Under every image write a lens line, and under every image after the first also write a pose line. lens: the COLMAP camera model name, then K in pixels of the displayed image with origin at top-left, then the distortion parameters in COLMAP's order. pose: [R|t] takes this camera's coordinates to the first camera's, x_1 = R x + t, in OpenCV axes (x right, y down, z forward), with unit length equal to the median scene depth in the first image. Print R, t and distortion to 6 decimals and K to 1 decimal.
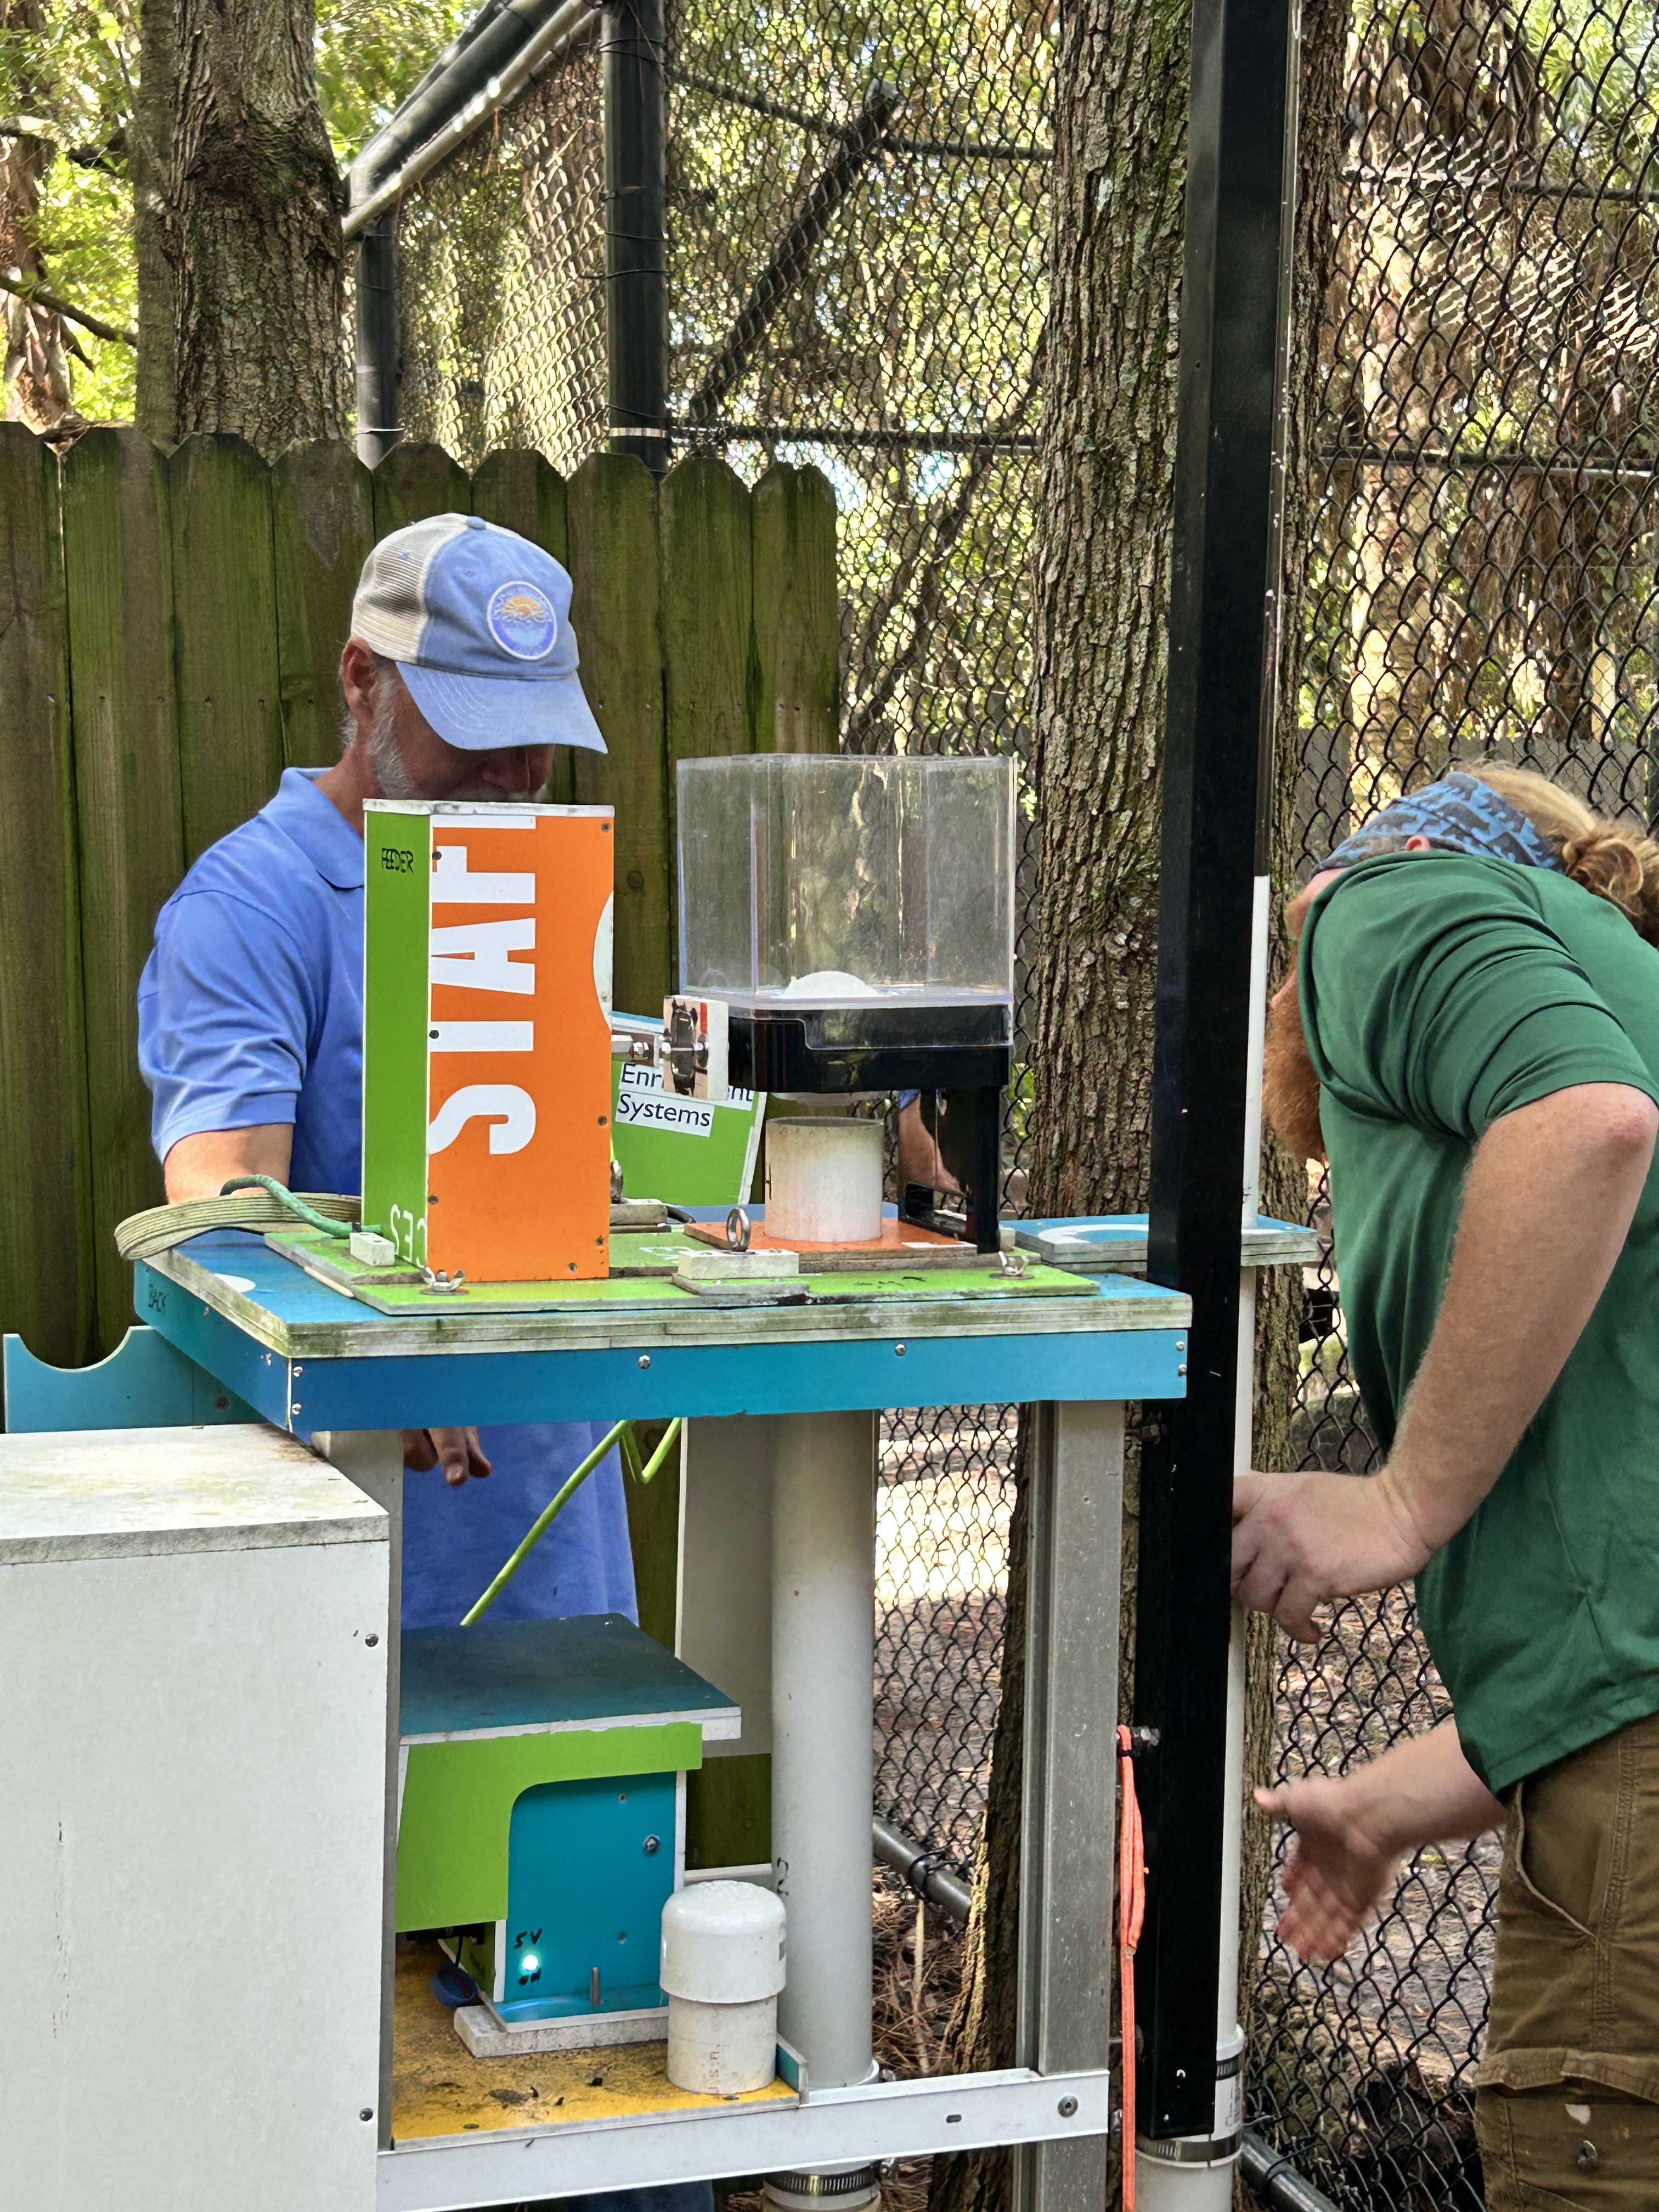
lens RADIAL K [[3594.1, 0, 892.6], [0, 3594.1, 1101.3], [0, 0, 1]] dist [0.189880, -0.192050]
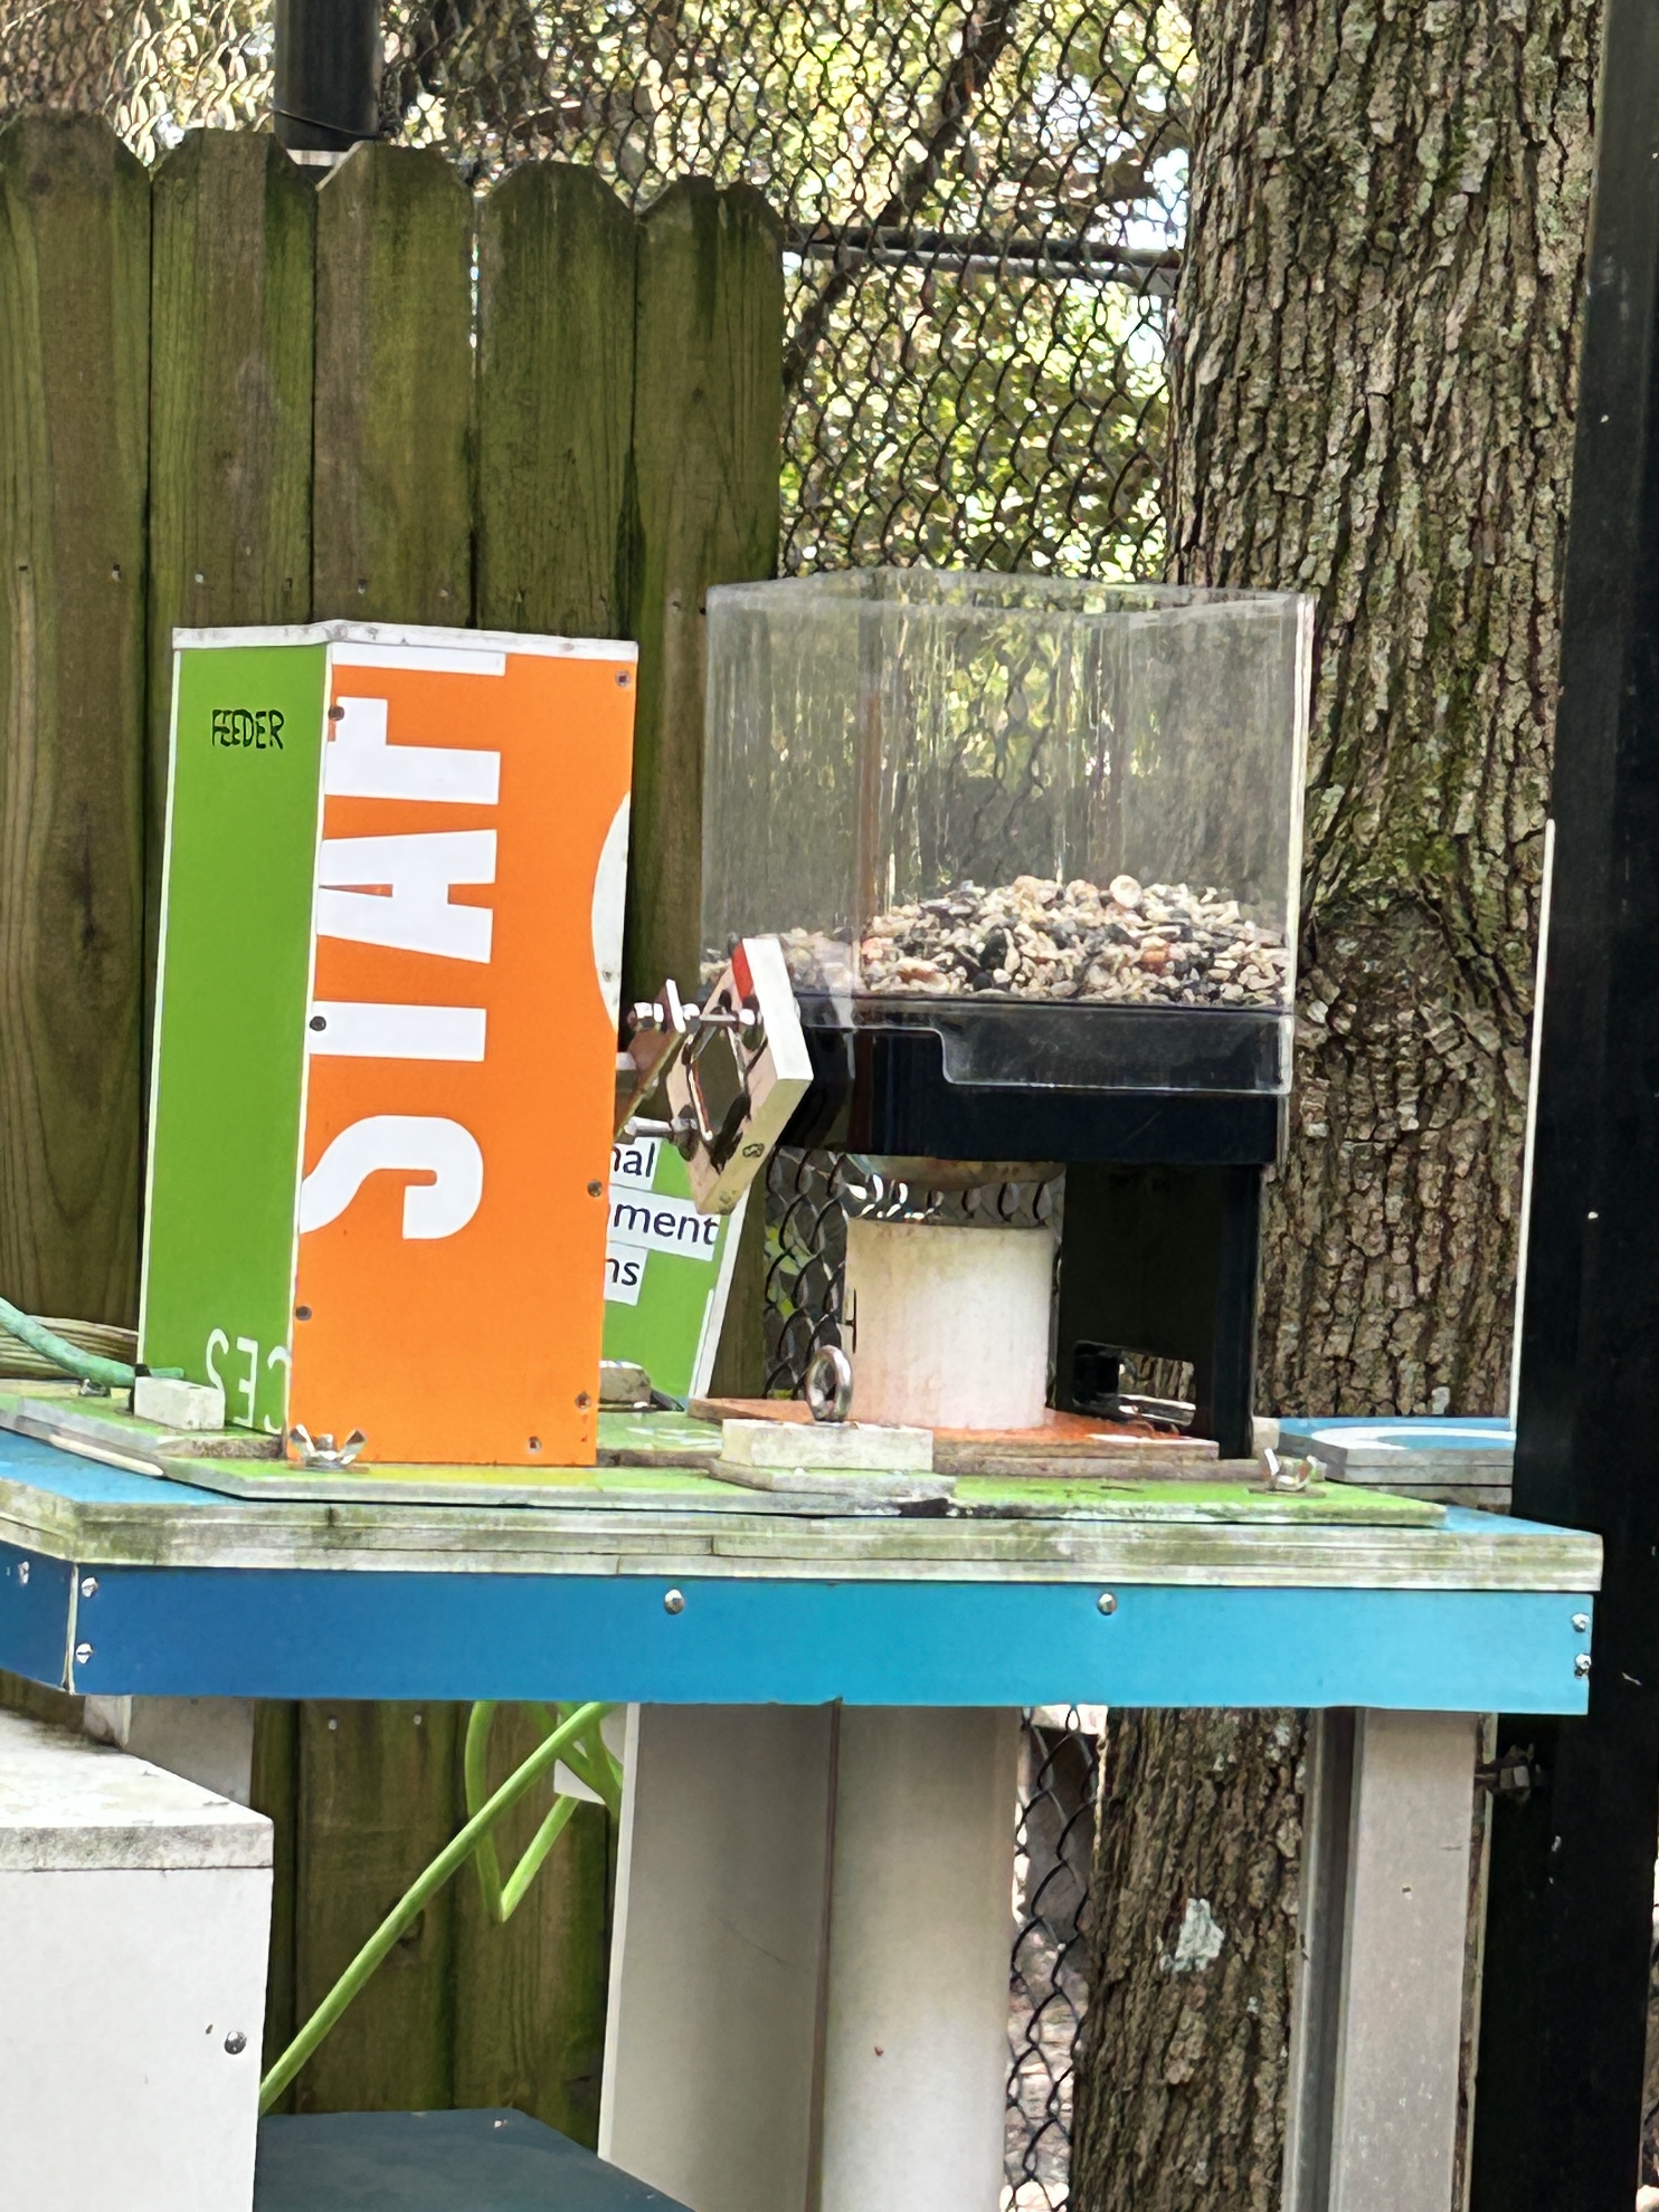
lens RADIAL K [[6687.1, 0, 829.5], [0, 6687.1, 1106.0], [0, 0, 1]] dist [0.134189, 1.048087]
pose [[0.998602, 0.034734, 0.039834, -0.054143], [-0.032361, 0.997749, -0.058740, 0.033544], [-0.041784, 0.057369, 0.997478, -0.040310]]
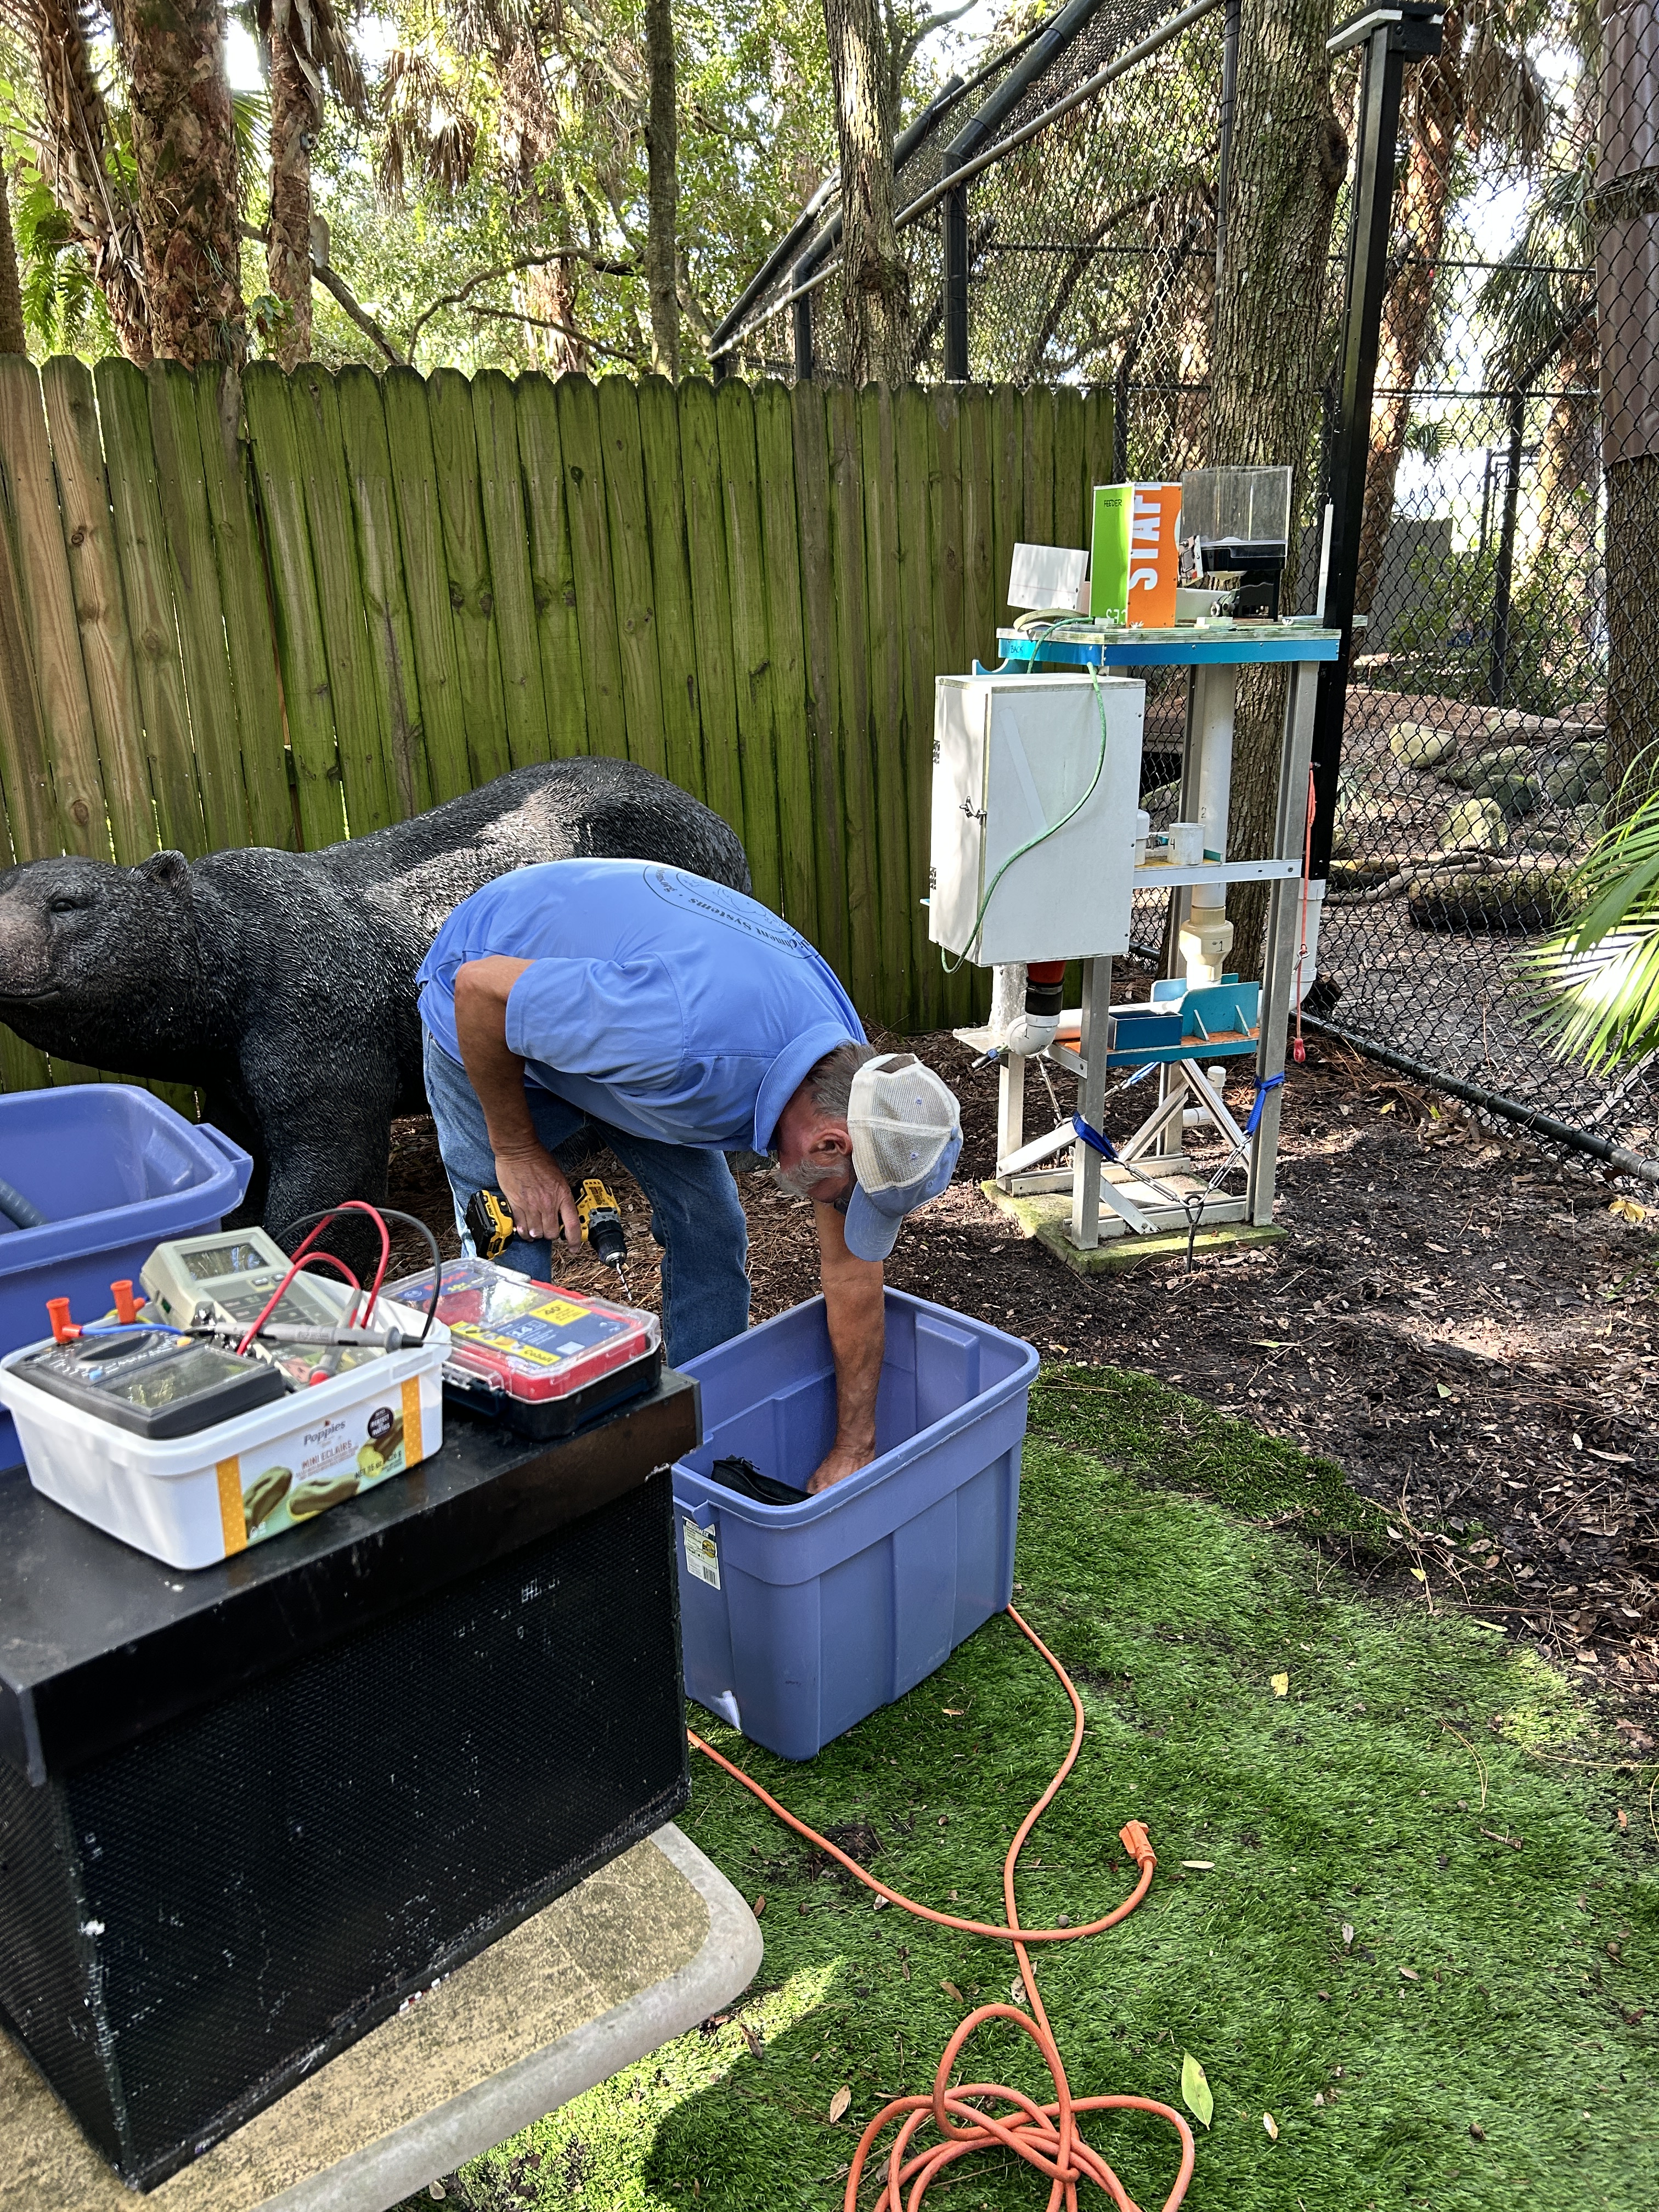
lens RADIAL K [[1651.2, 0, 822.4], [0, 1651.2, 1075.5], [0, 0, 1]] dist [0.047465, 0.007668]
pose [[0.999063, -0.009720, -0.042163, -0.223605], [0.018148, 0.978717, 0.204411, 0.087327], [0.039279, -0.204985, 0.977977, -0.423360]]
